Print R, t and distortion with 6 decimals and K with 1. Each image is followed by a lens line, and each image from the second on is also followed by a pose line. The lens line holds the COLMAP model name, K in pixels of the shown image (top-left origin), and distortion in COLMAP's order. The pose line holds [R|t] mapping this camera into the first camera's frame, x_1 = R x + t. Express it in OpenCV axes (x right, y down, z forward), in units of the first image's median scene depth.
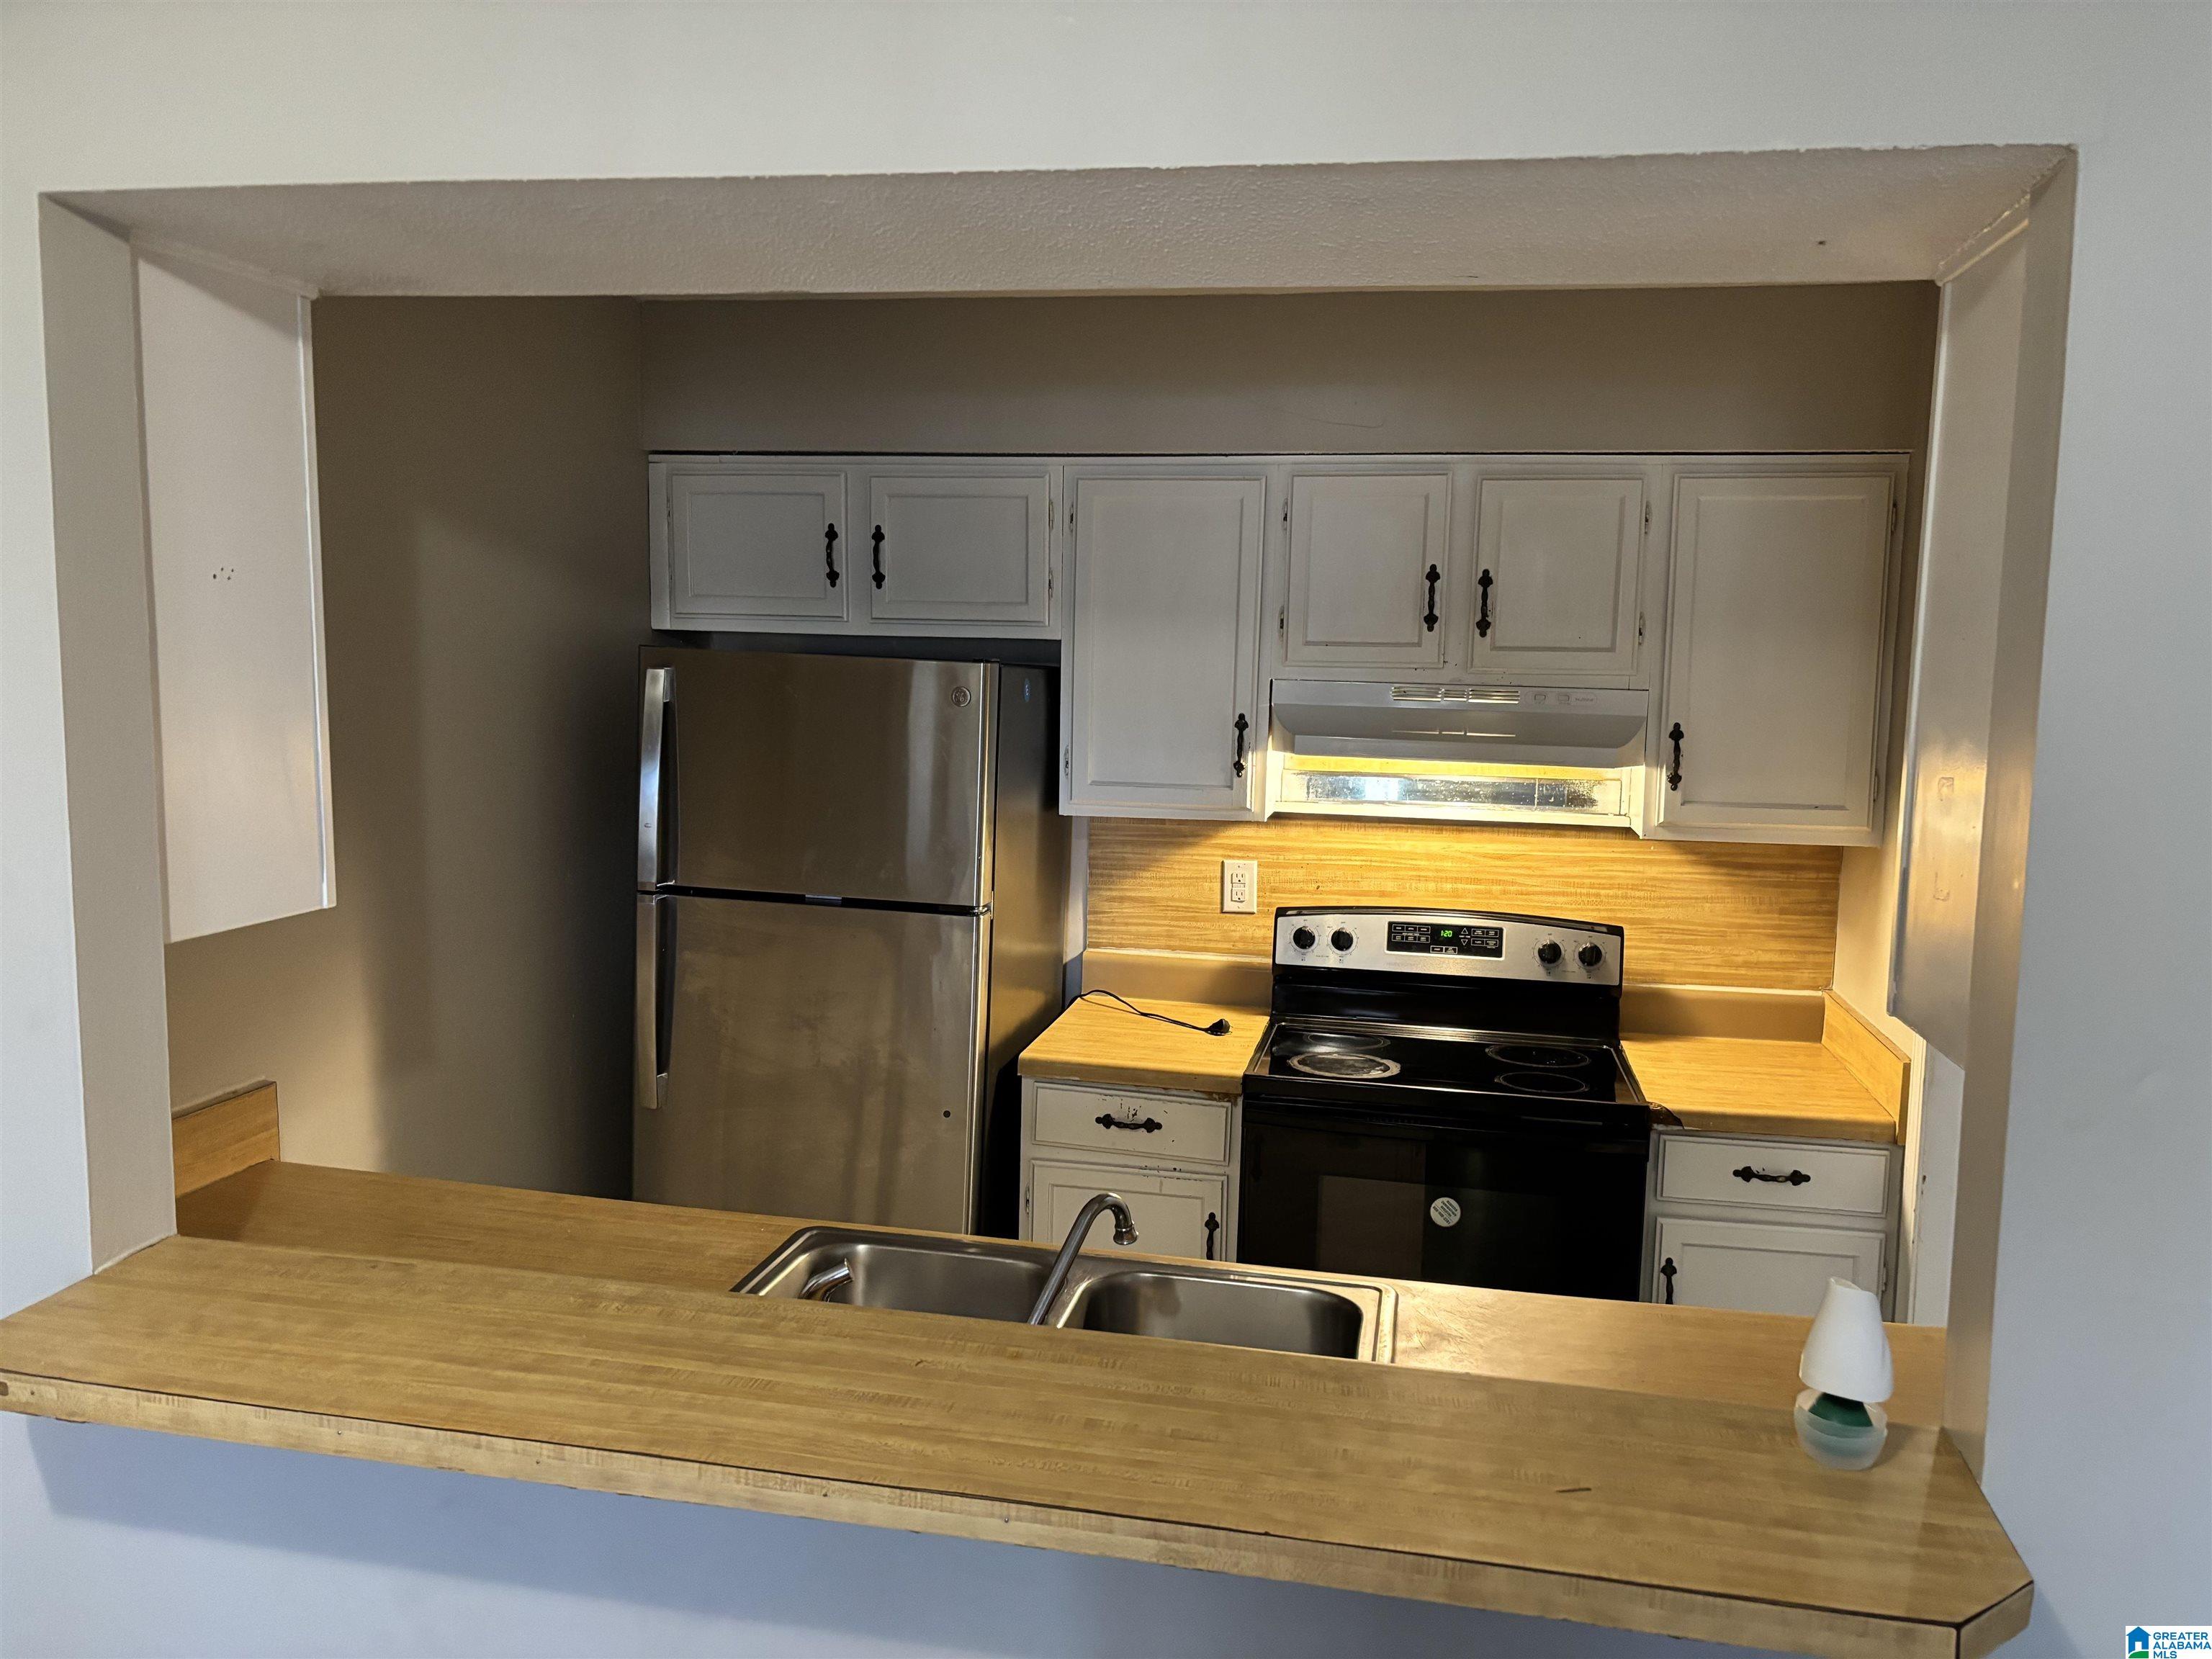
lens RADIAL K [[1665.1, 0, 1101.5], [0, 1665.1, 836.5], [0, 0, 1]] dist [0.009329, 0.000481]
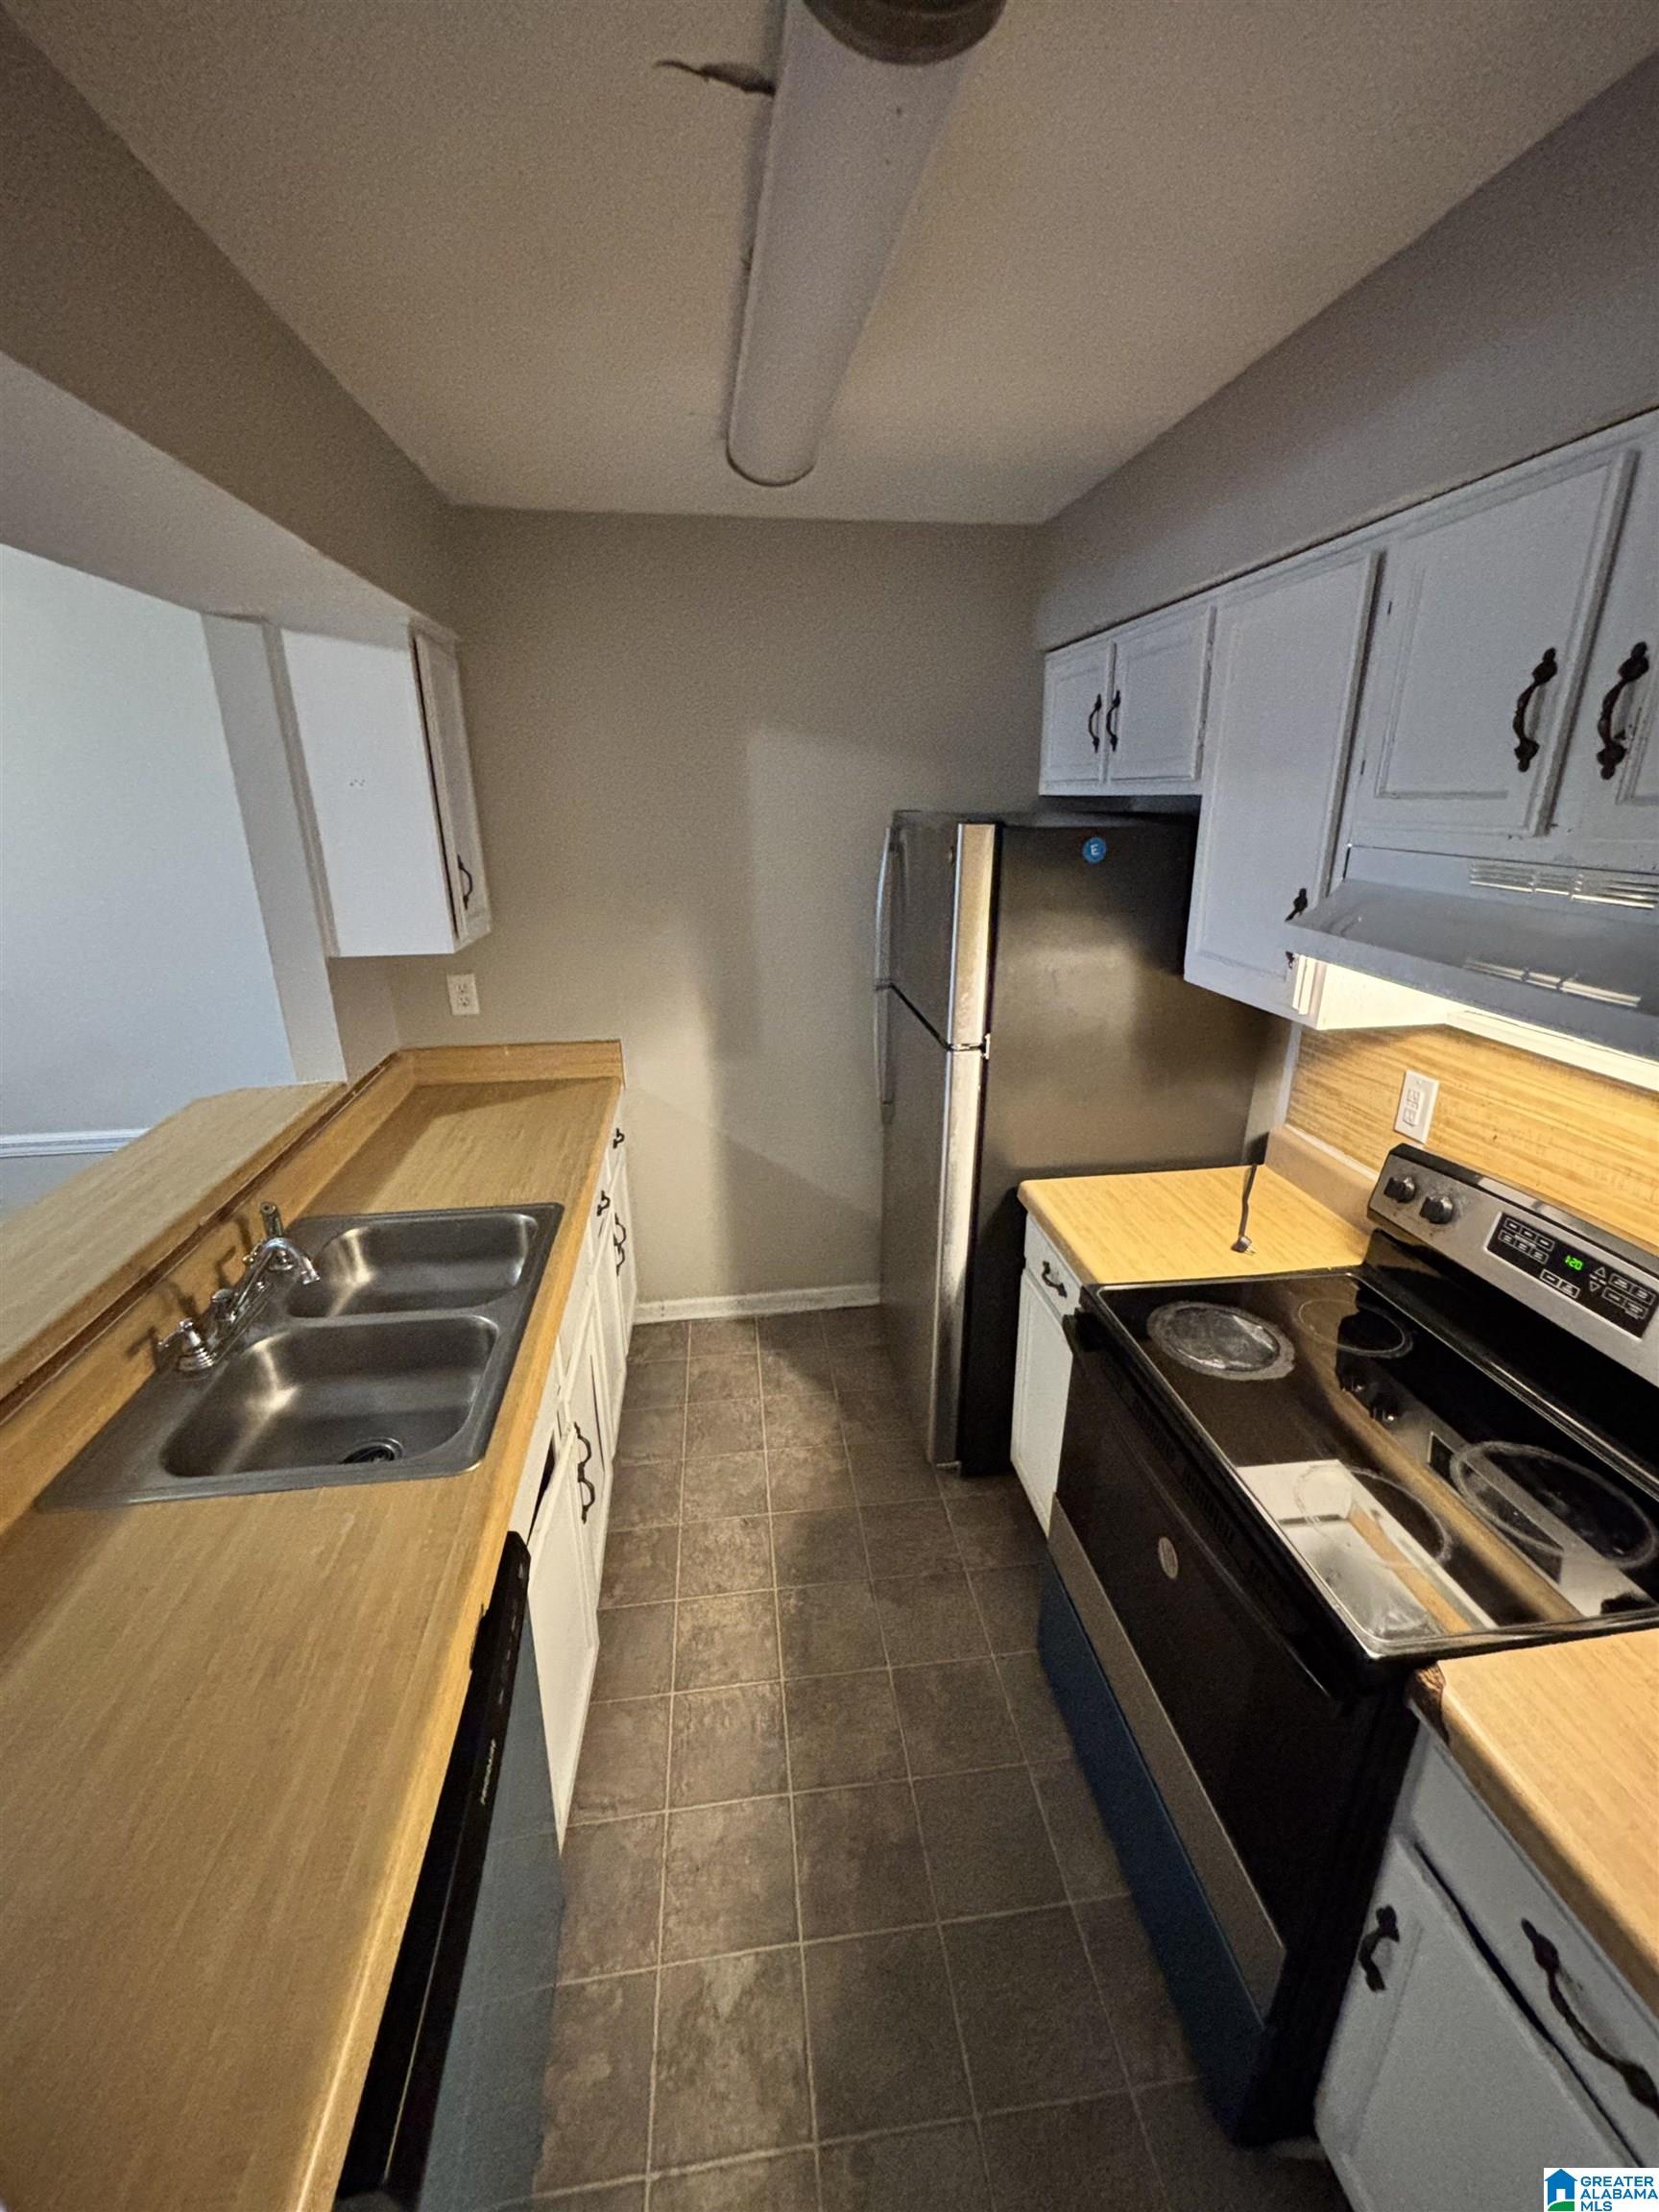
lens RADIAL K [[908.0, 0, 829.0], [0, 908.0, 1091.5], [0, 0, 1]] dist [0.001019, -0.000025]
pose [[0.339087, 0.275066, -0.899644, 0.405045], [-0.095968, 0.961425, 0.257784, -0.067754], [0.935847, -0.001074, 0.352405, 0.605023]]
